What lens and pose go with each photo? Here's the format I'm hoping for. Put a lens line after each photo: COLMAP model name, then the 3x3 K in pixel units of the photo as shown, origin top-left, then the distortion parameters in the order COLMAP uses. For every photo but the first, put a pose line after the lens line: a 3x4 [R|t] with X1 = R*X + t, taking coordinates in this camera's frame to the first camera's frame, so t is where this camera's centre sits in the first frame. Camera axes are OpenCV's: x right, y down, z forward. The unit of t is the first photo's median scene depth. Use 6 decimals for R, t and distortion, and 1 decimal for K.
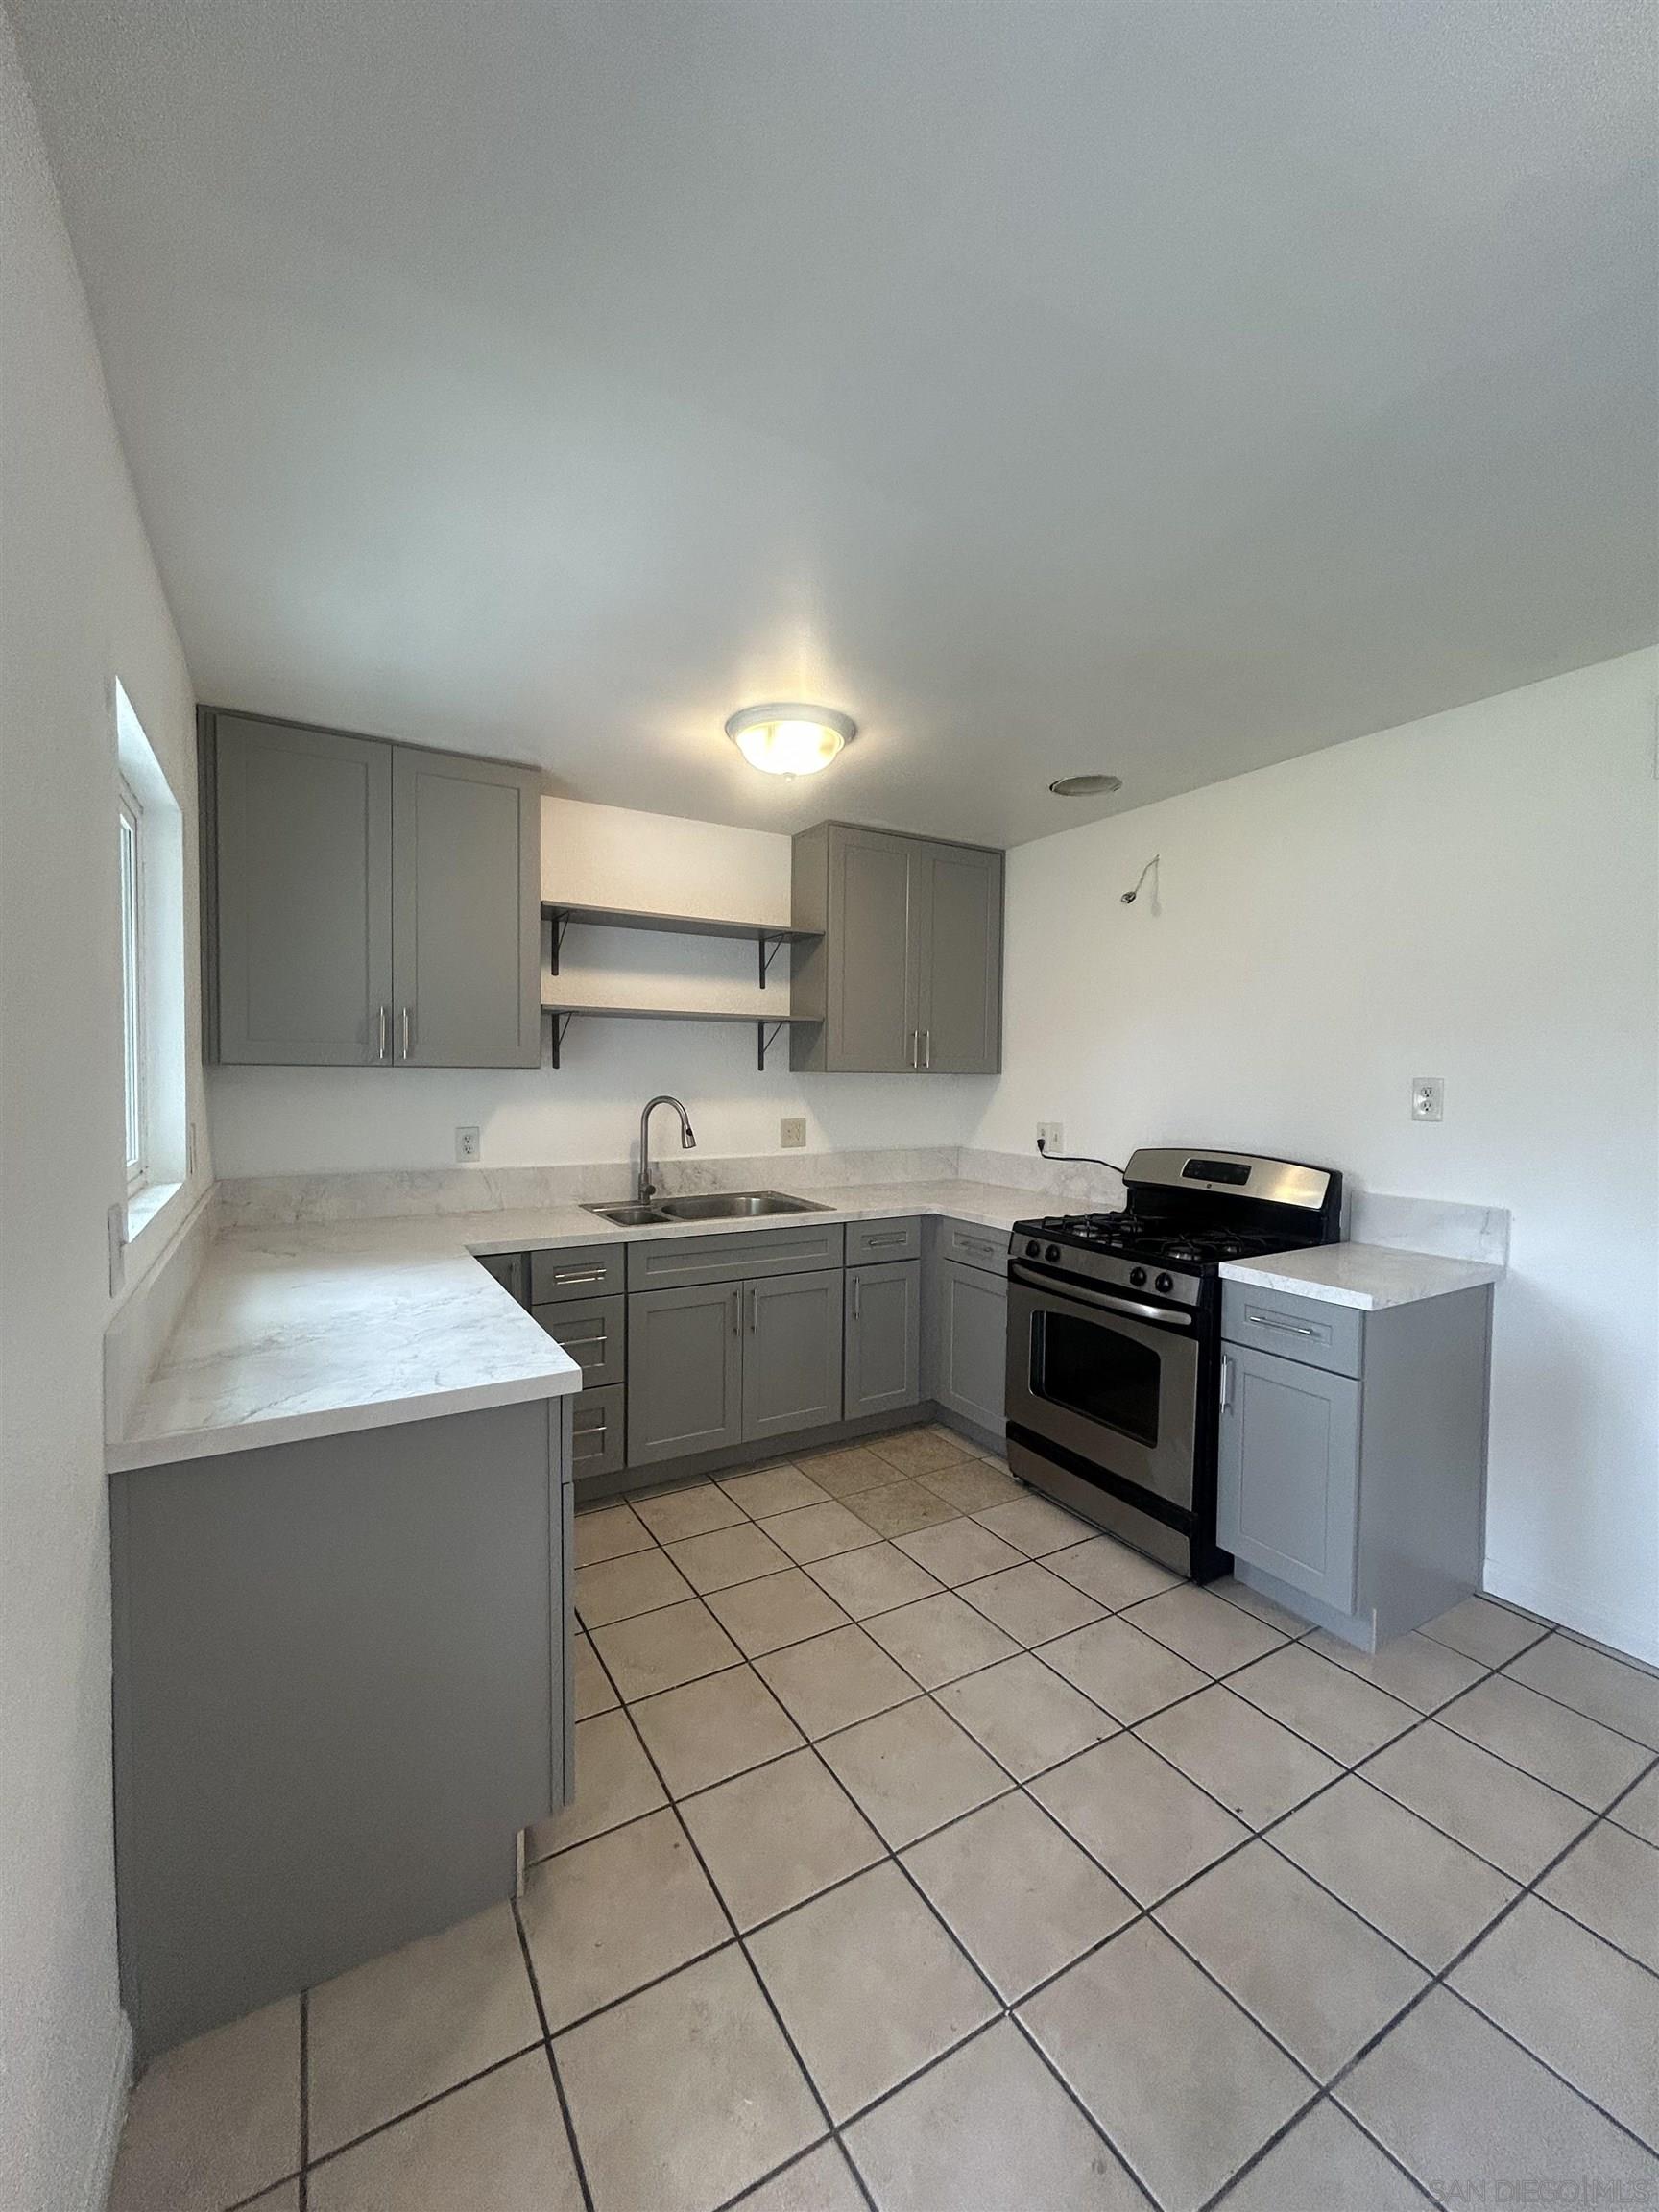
lens RADIAL K [[886.6, 0, 832.4], [0, 886.6, 1111.8], [0, 0, 1]] dist [-0.003598, -0.000351]
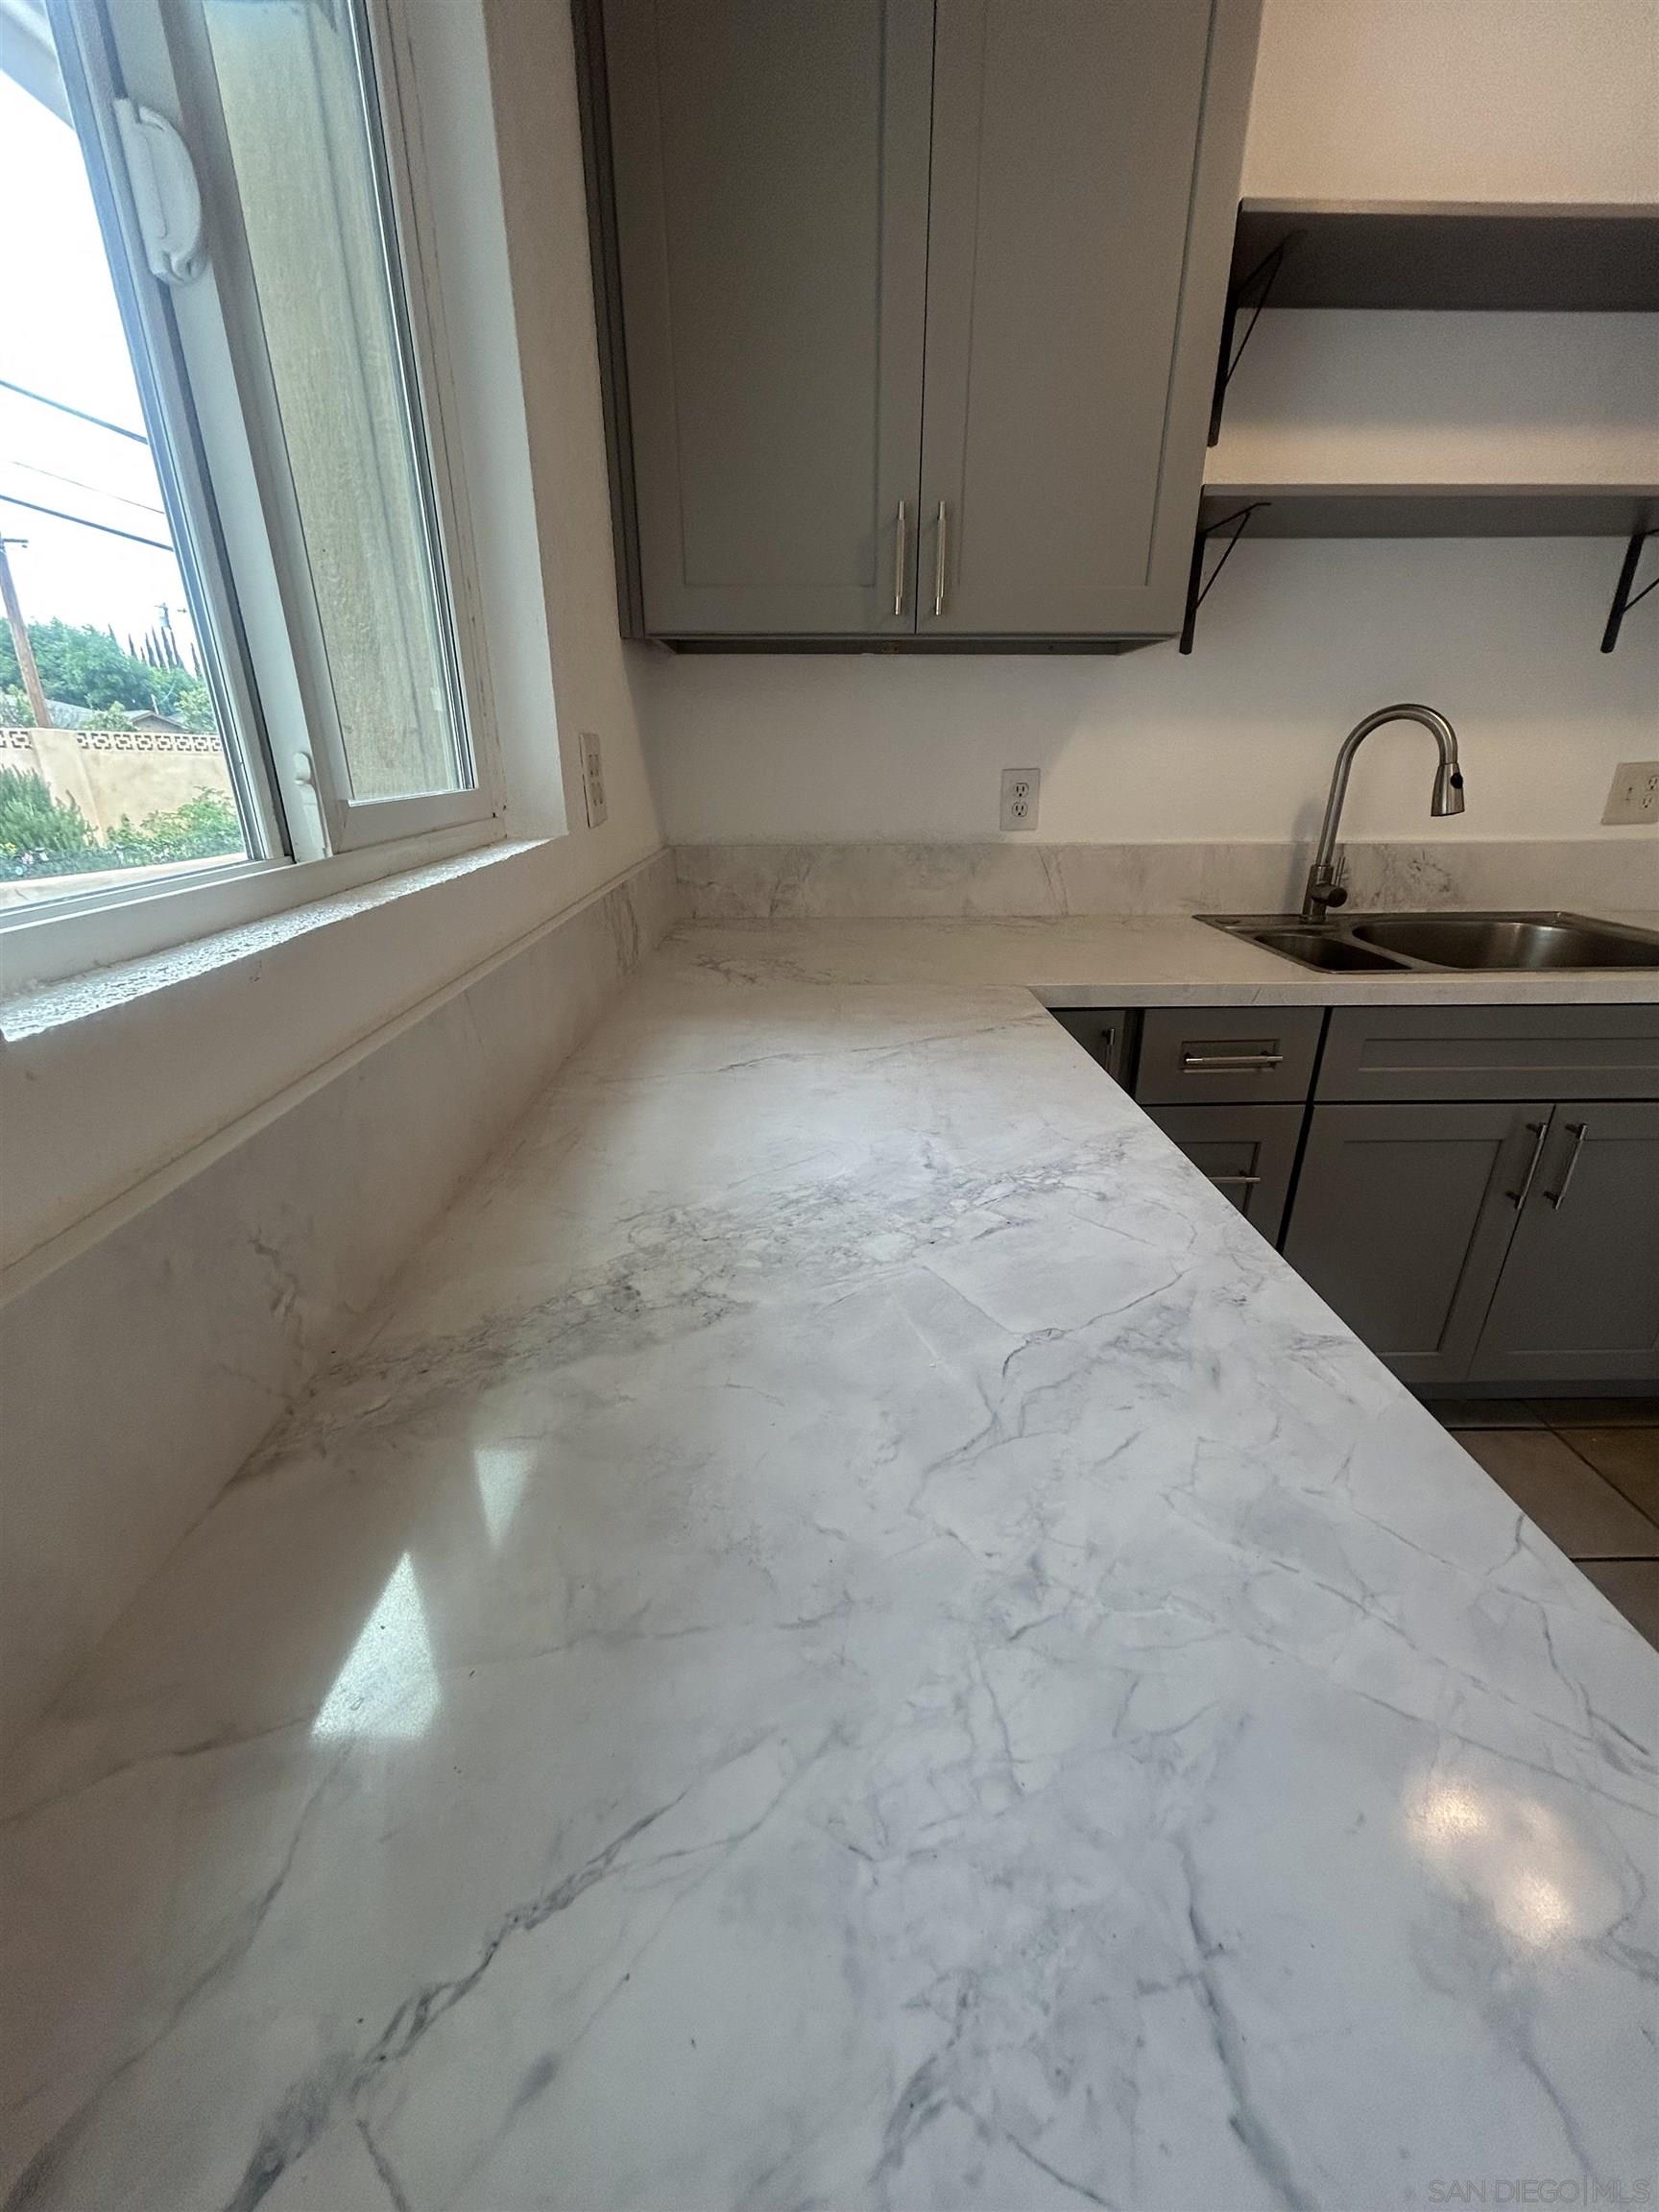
lens RADIAL K [[886.6, 0, 832.4], [0, 886.6, 1111.8], [0, 0, 1]] dist [-0.003598, -0.000351]
pose [[0.867733, 0.172924, -0.465980, -0.212392], [-0.008430, 0.942512, 0.334065, 0.036842], [0.496960, -0.285951, 0.819306, 0.401094]]
